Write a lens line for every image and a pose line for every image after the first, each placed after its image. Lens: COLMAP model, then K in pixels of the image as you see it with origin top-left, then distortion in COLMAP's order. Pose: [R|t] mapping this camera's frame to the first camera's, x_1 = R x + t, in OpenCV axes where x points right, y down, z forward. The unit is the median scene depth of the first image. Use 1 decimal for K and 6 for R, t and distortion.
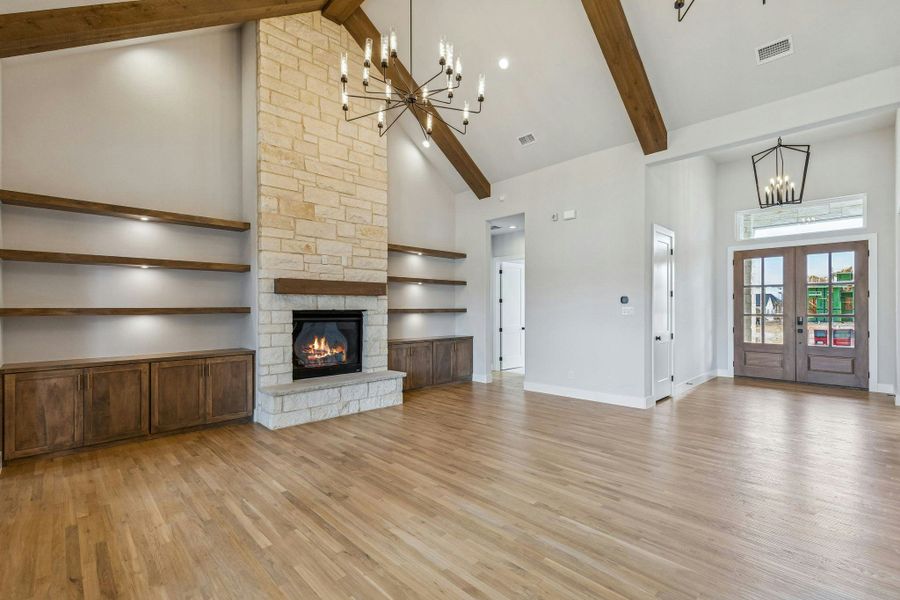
lens RADIAL K [[416.2, 0, 451.6], [0, 416.2, 308.0], [0, 0, 1]] dist [0.009445, 0.000232]
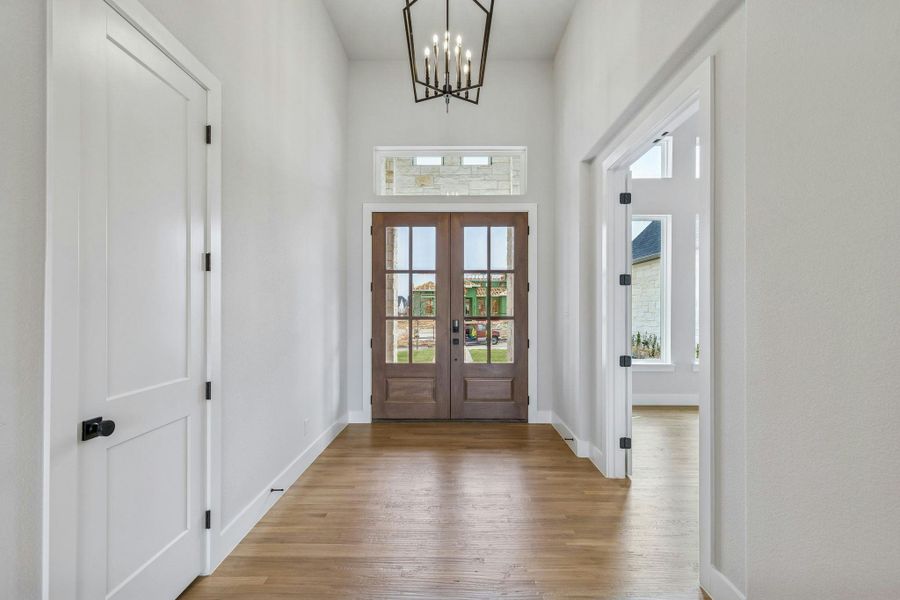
lens RADIAL K [[416.2, 0, 450.3], [0, 416.2, 304.9], [0, 0, 1]] dist [0.009445, 0.000232]
pose [[0.719394, 0.005214, 0.694582, 0.362798], [-0.002801, 0.999985, -0.004606, 0.000334], [-0.694596, 0.001368, 0.719399, 0.522820]]
